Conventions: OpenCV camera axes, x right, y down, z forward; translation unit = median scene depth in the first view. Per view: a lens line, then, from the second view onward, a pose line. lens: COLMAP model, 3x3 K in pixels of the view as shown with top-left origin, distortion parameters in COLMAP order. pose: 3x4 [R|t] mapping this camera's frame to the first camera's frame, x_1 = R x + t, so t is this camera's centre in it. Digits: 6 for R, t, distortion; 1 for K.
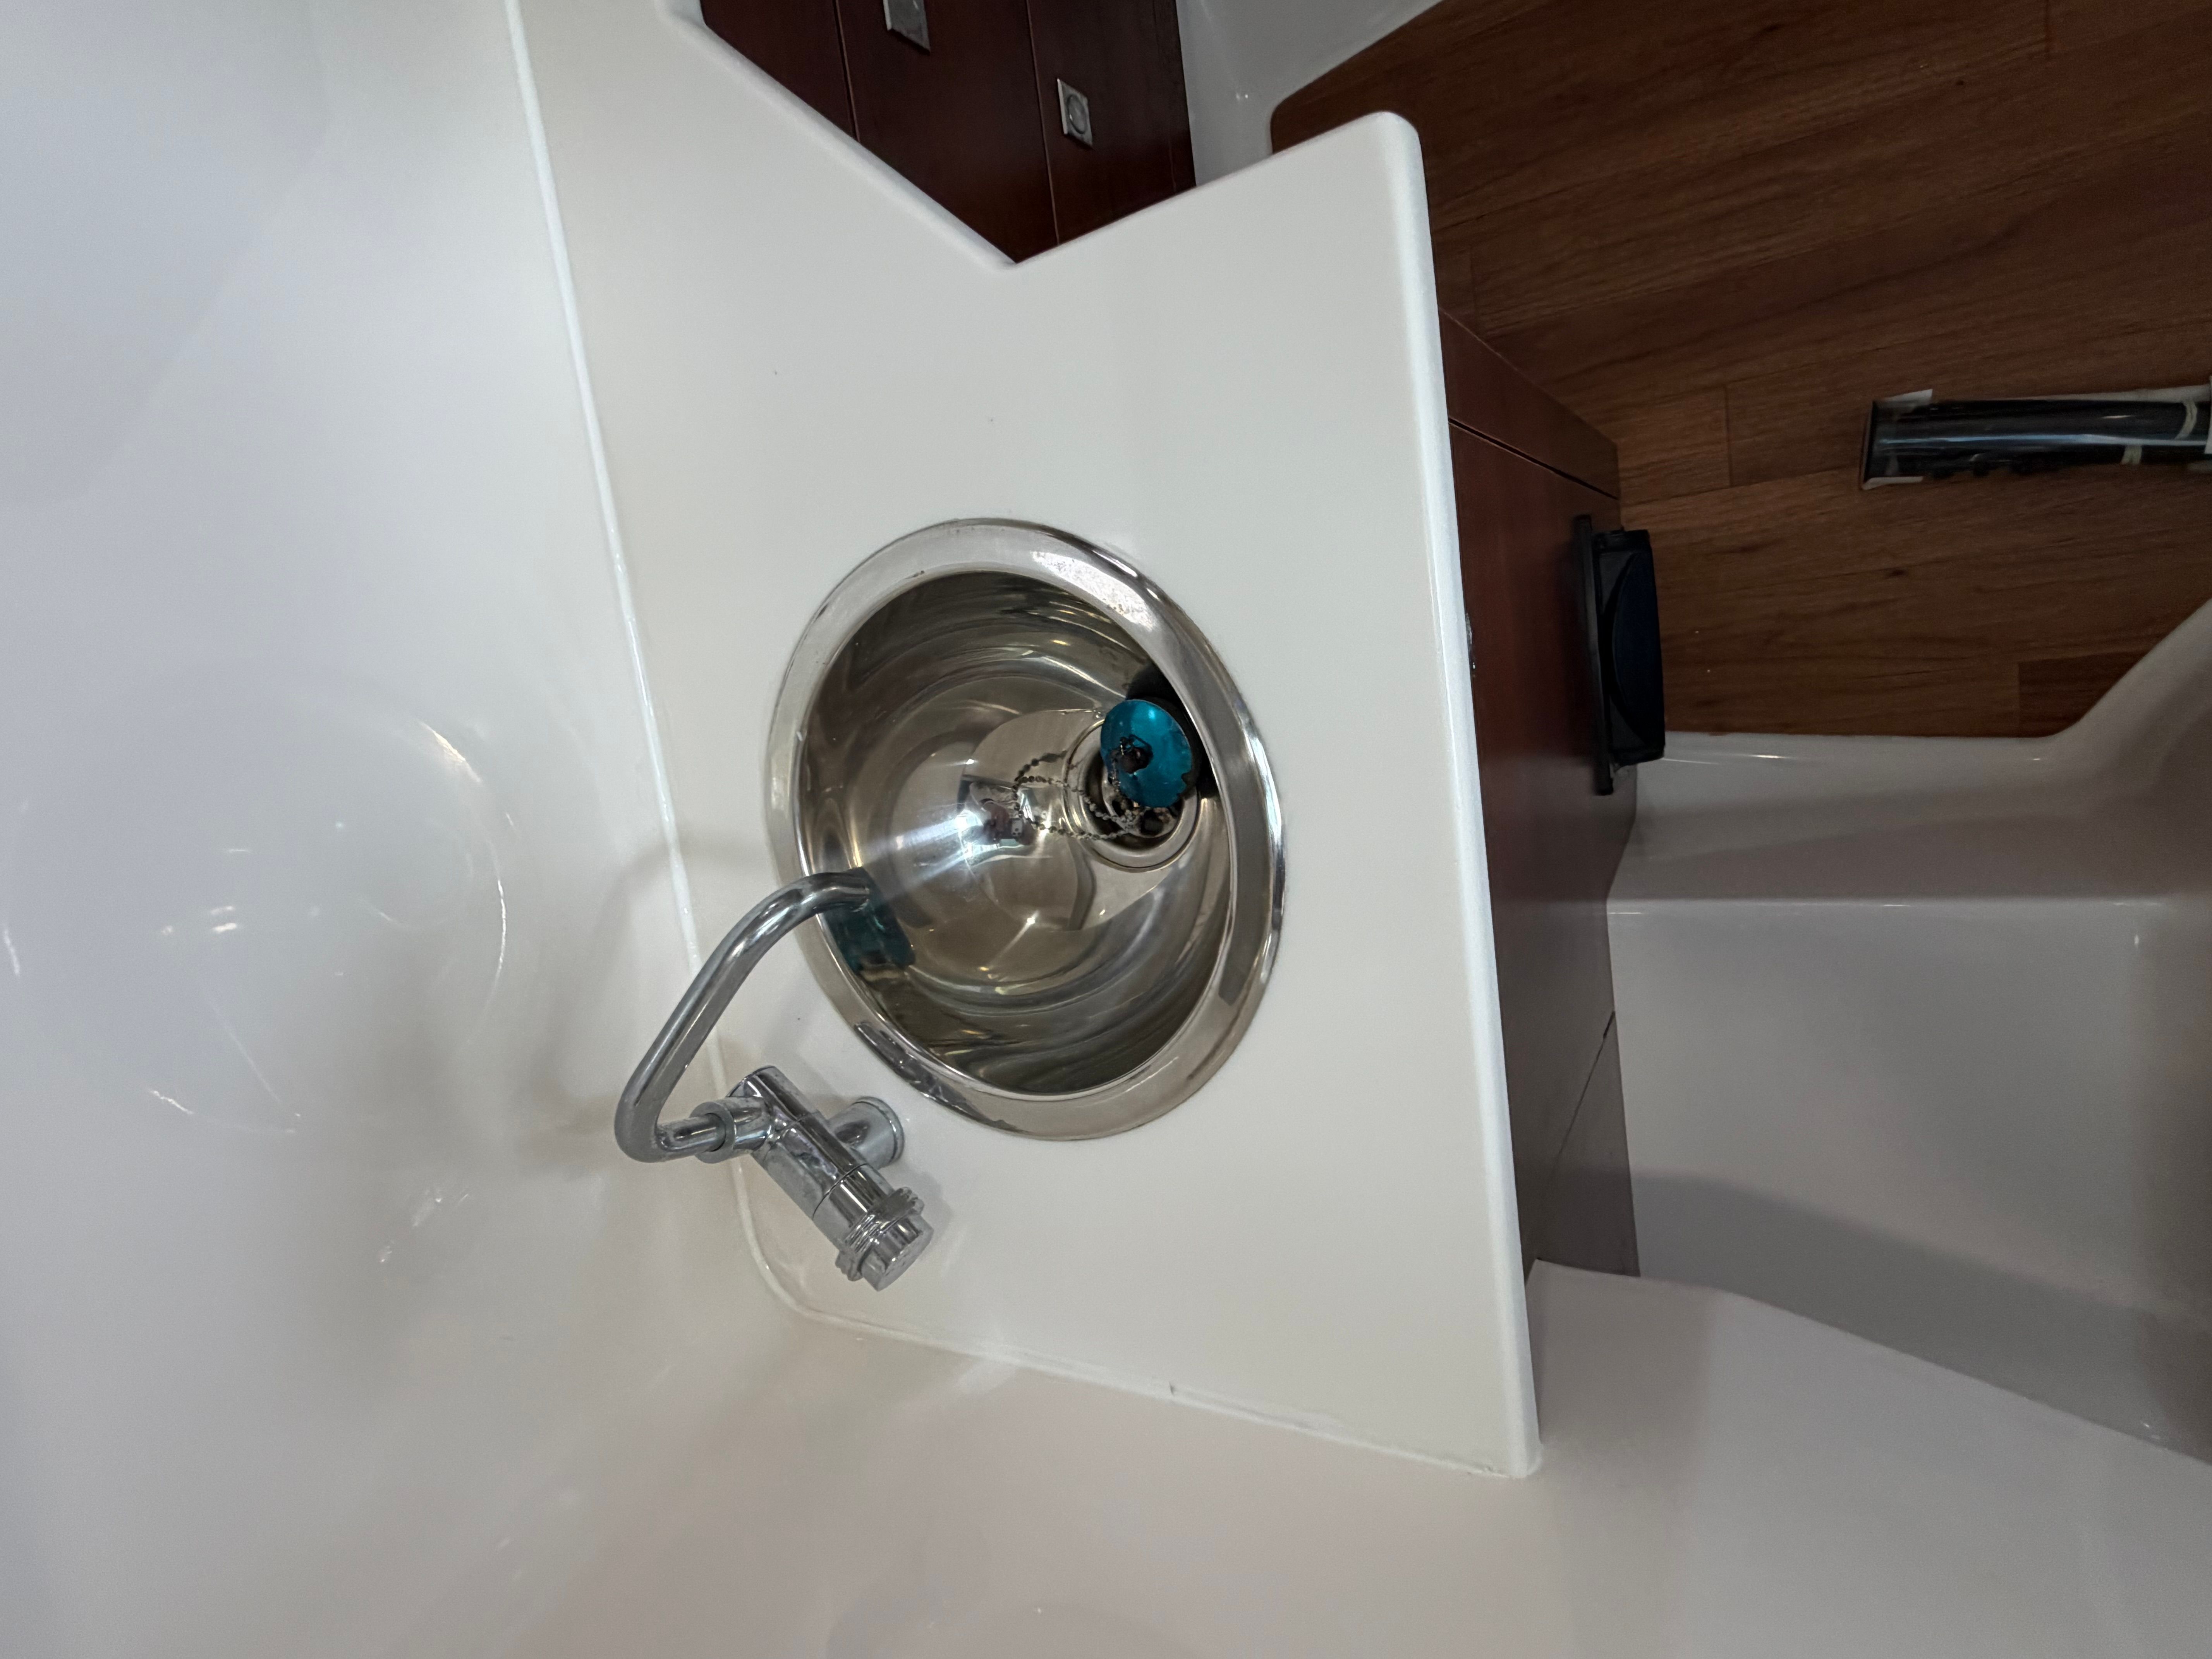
lens RADIAL K [[1112.3, 0, 1081.5], [0, 1112.3, 835.5], [0, 0, 1]] dist [-0.002011, -0.000316]
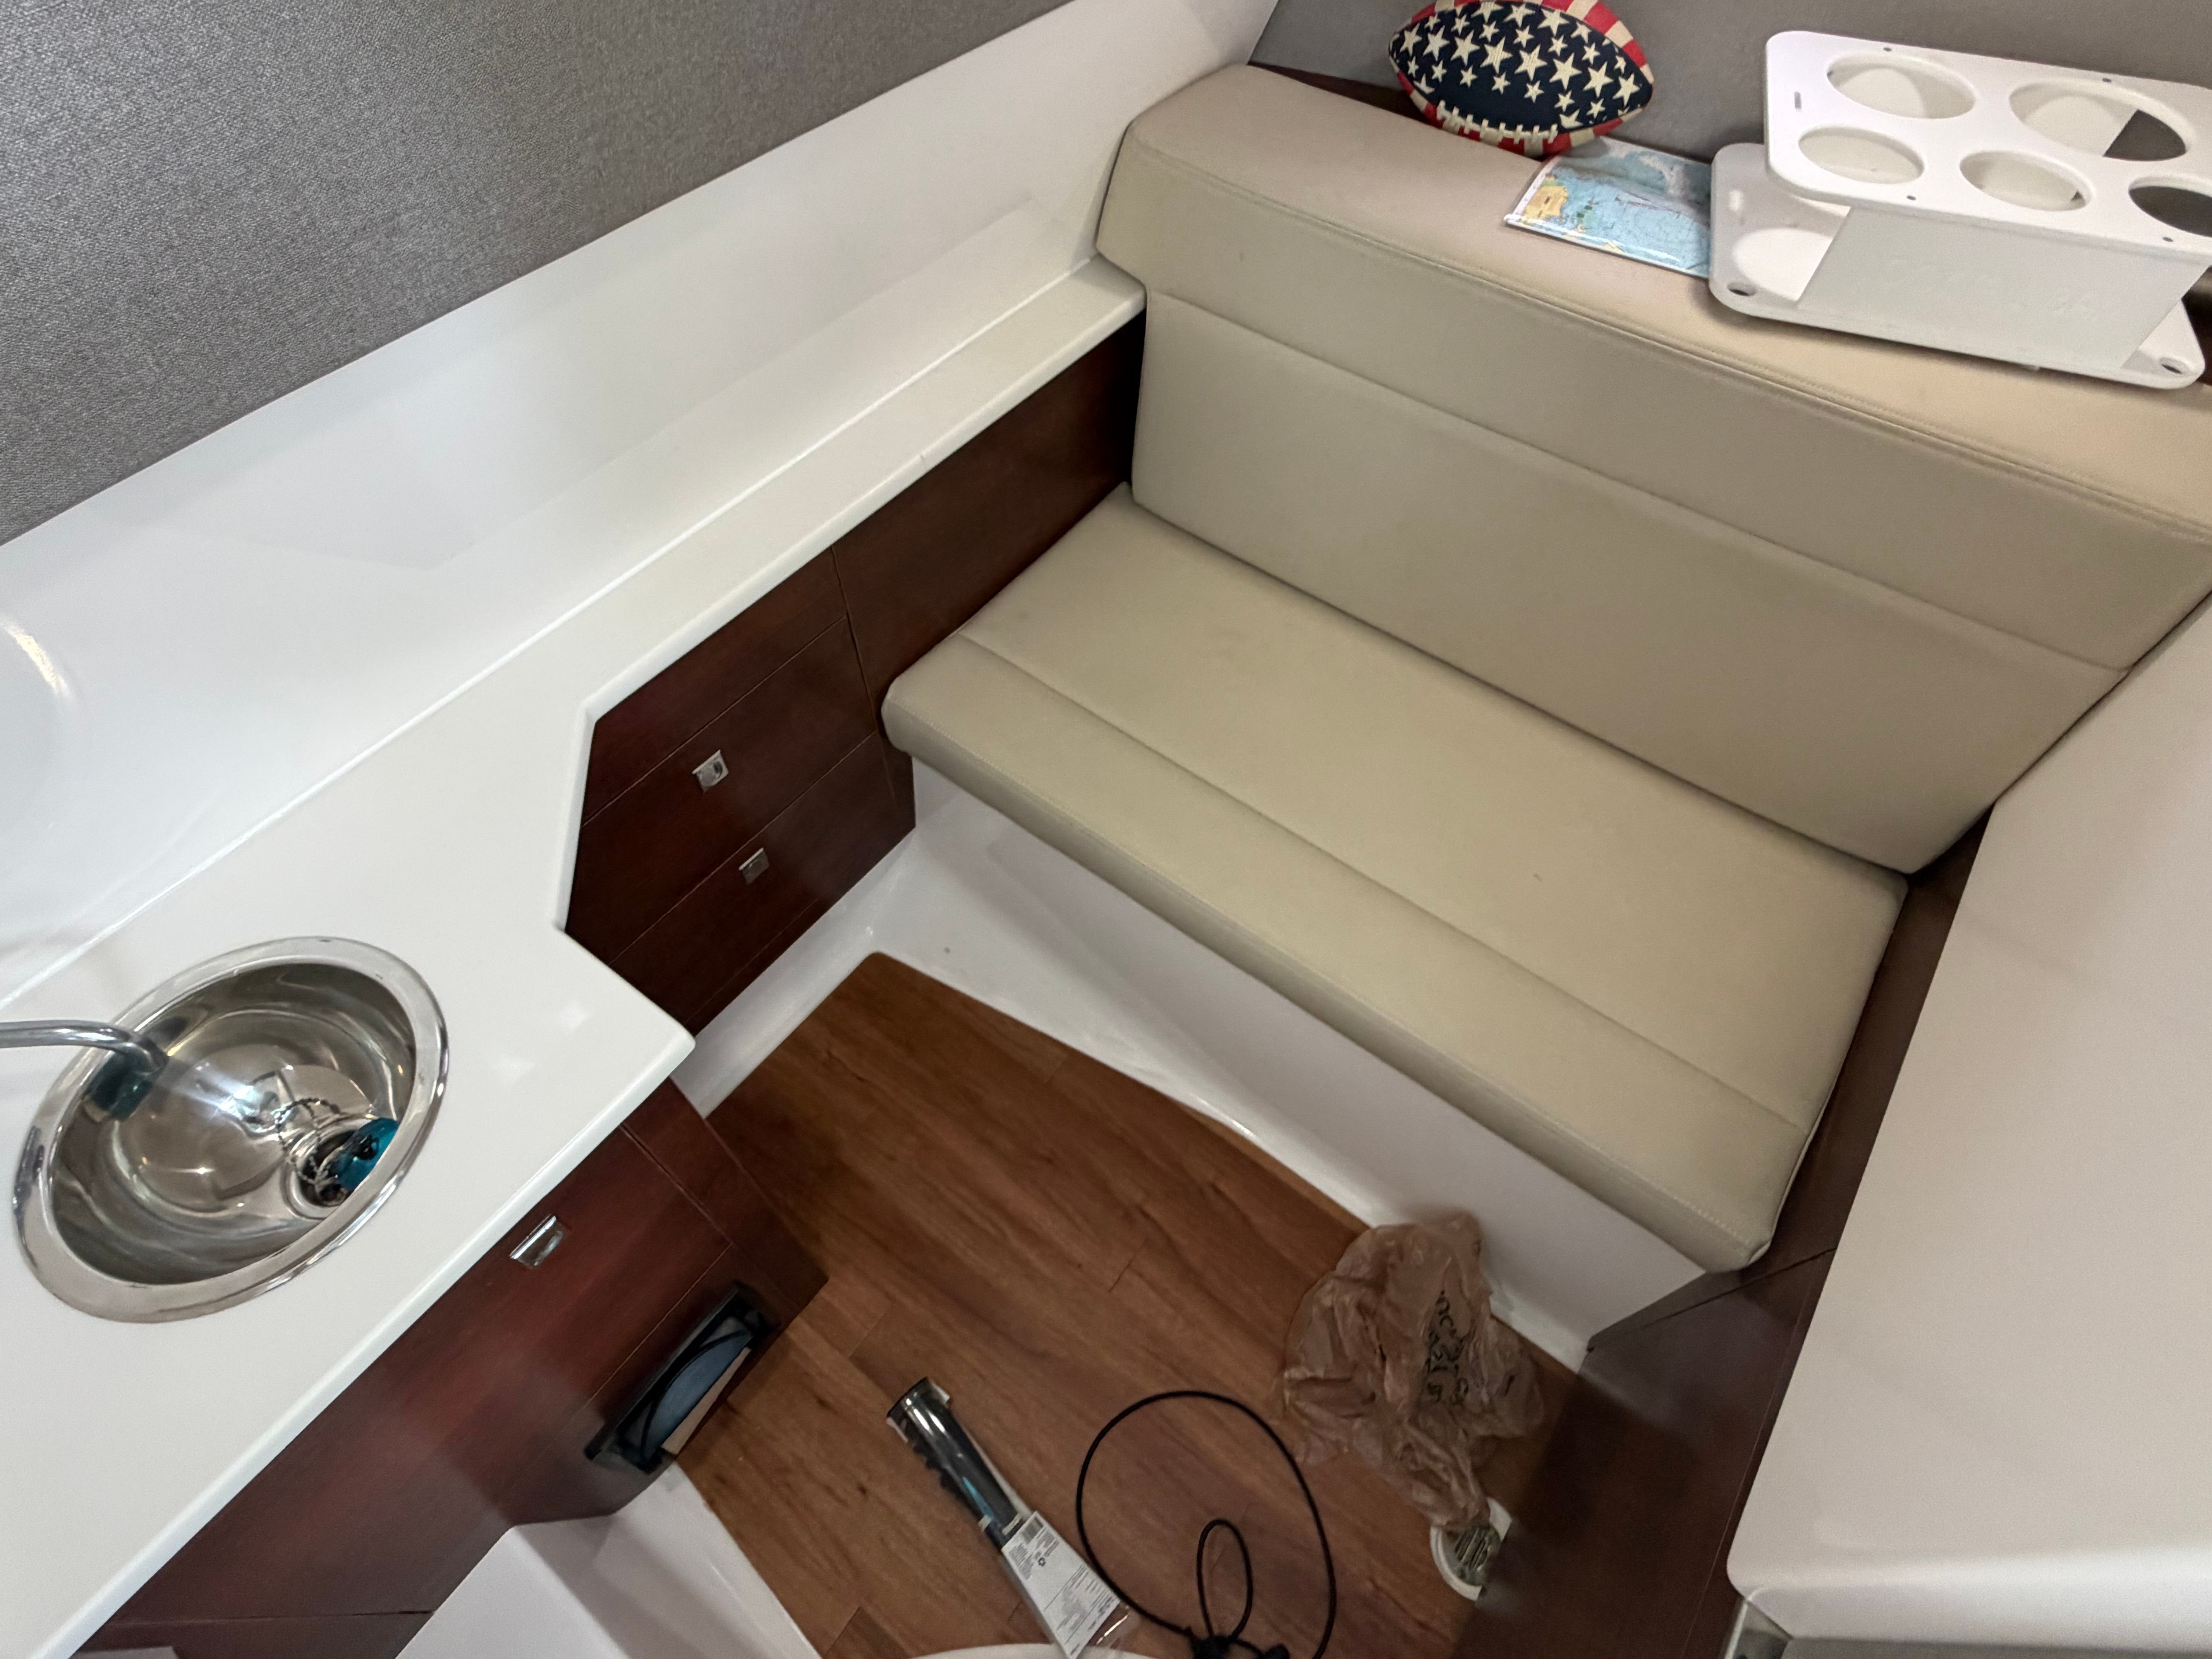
lens RADIAL K [[1103.4, 0, 1098.3], [0, 1103.4, 821.7], [0, 0, 1]] dist [0.001785, -0.000450]
pose [[0.582431, 0.808467, 0.084587, 0.138554], [-0.619101, 0.508613, -0.598352, -0.015735], [-0.526770, 0.296131, 0.796755, -0.862553]]
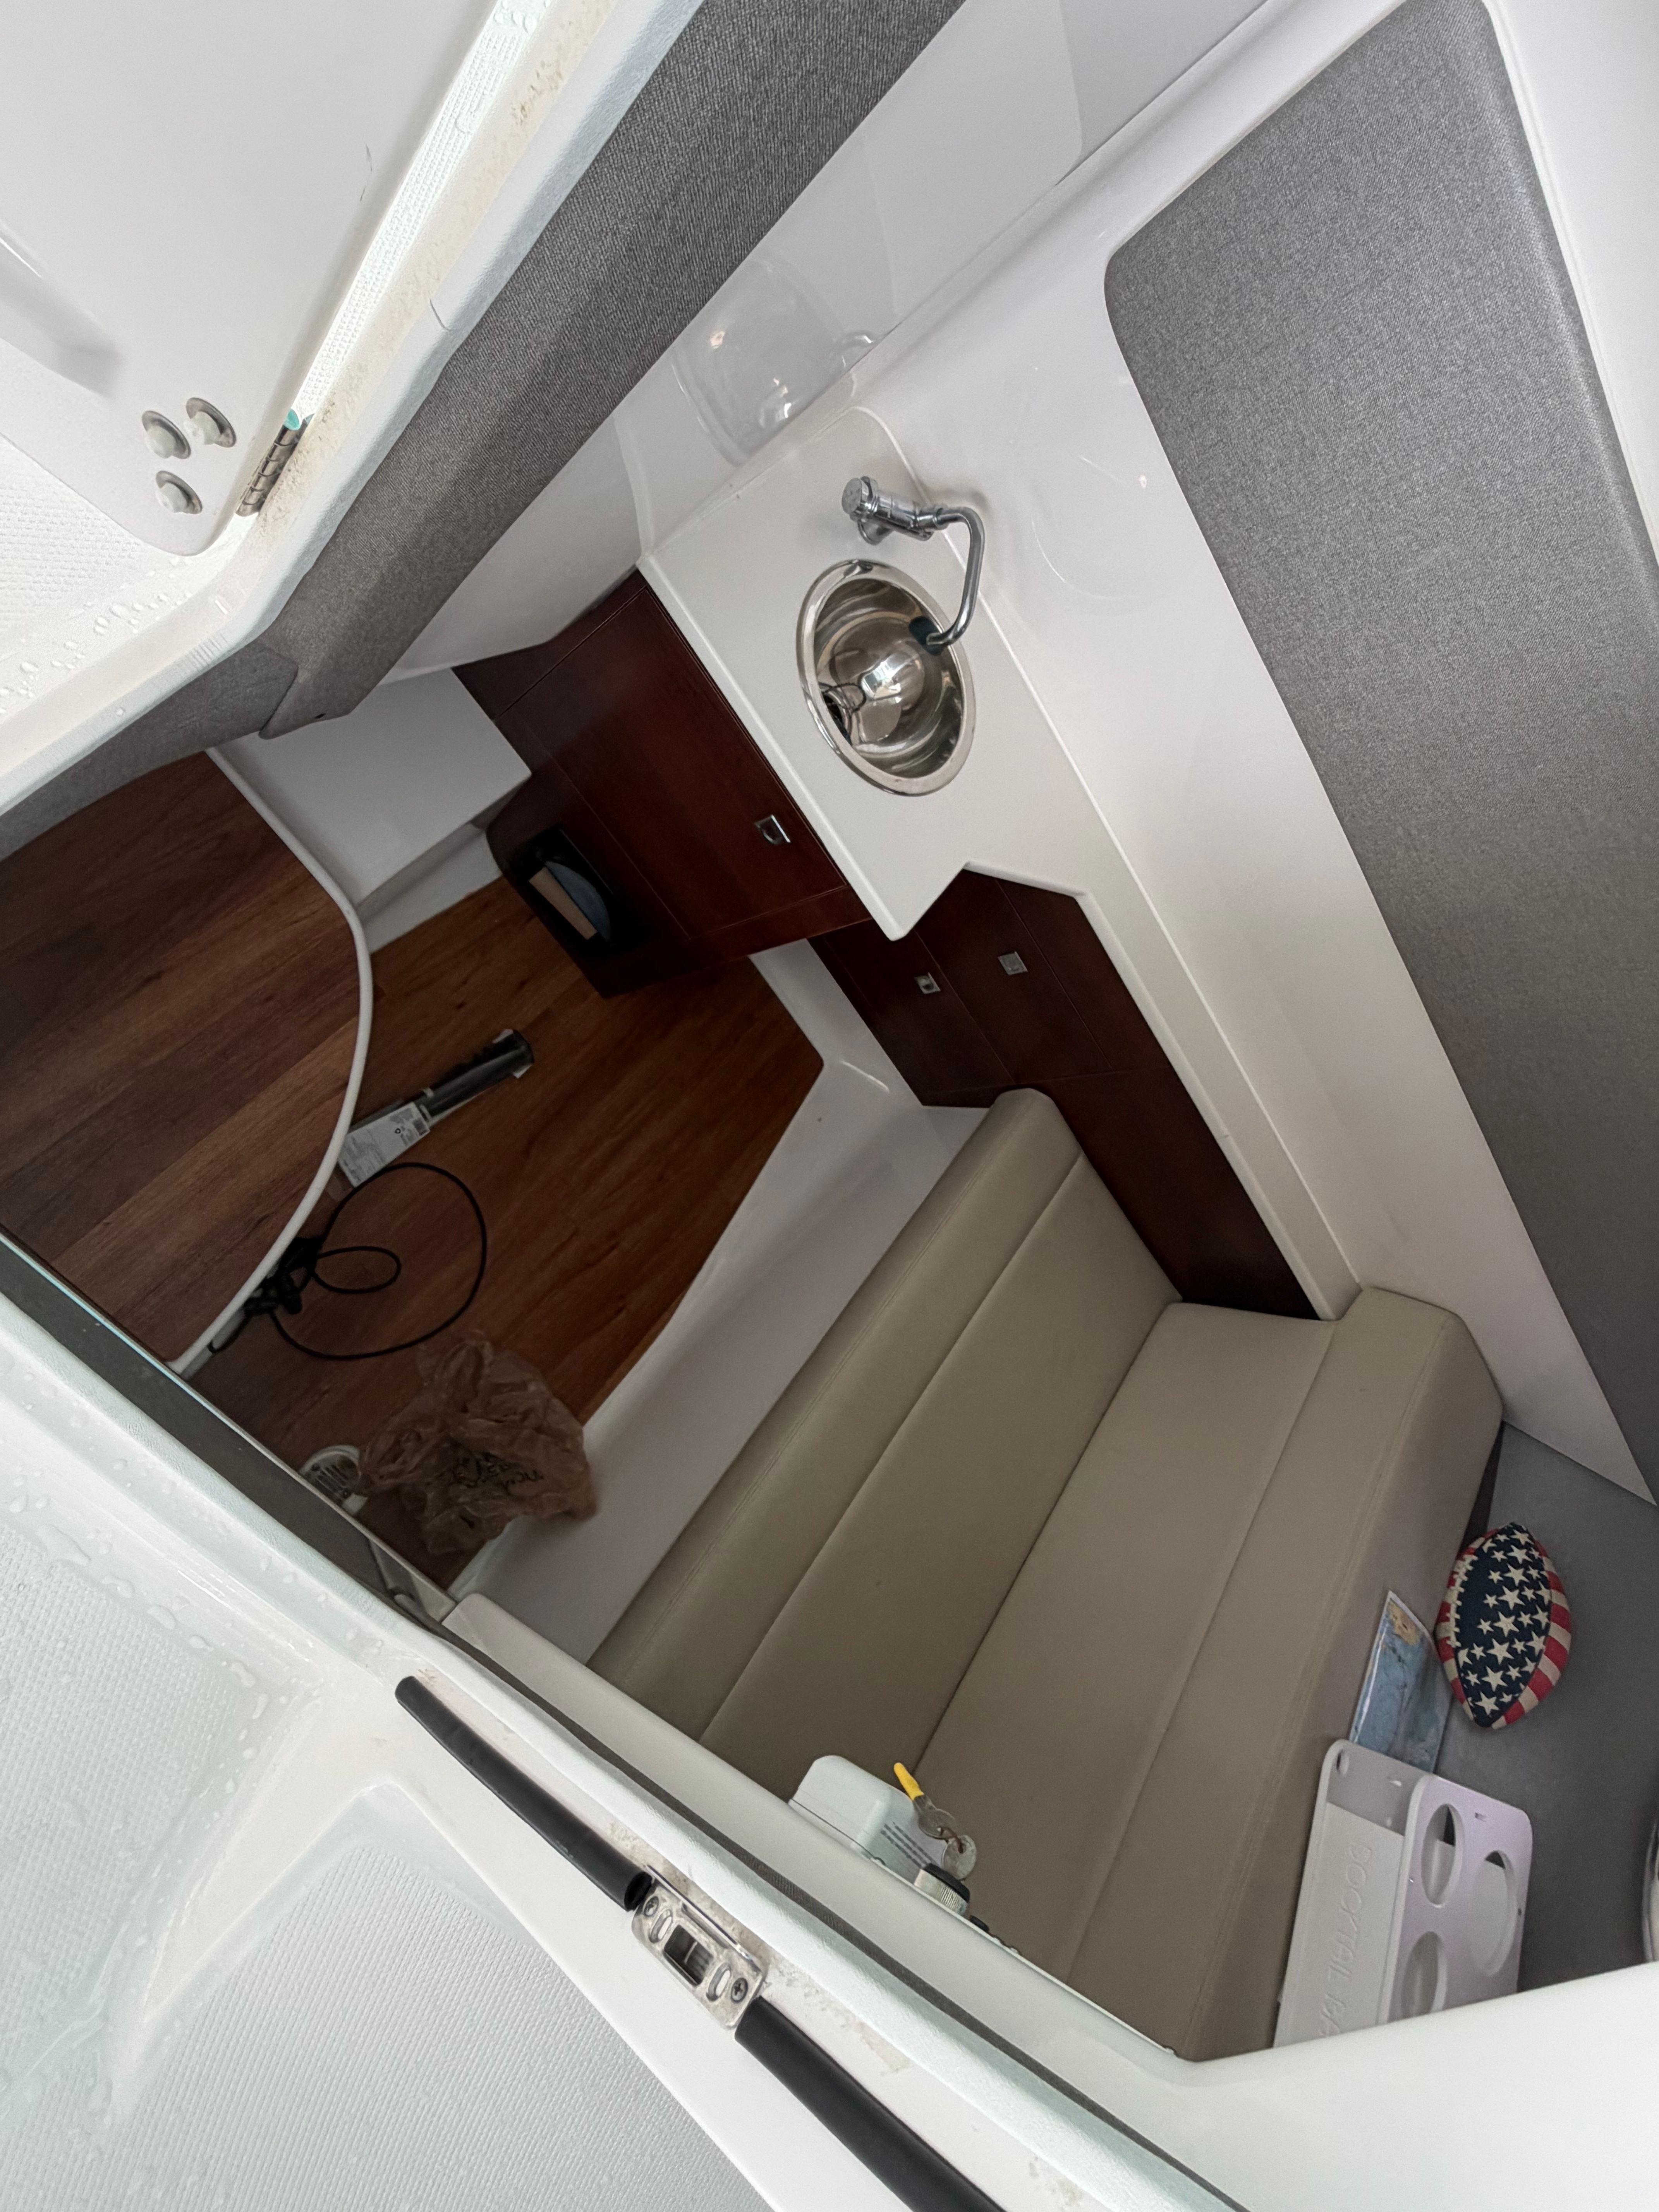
lens RADIAL K [[1103.4, 0, 835.7], [0, 1103.4, 1098.1], [0, 0, 1]] dist [0.001785, -0.000450]
pose [[-0.868258, 0.491464, -0.067759, 0.589504], [-0.399339, -0.773385, -0.492346, 0.488831], [-0.294374, -0.400424, 0.867758, -1.384792]]
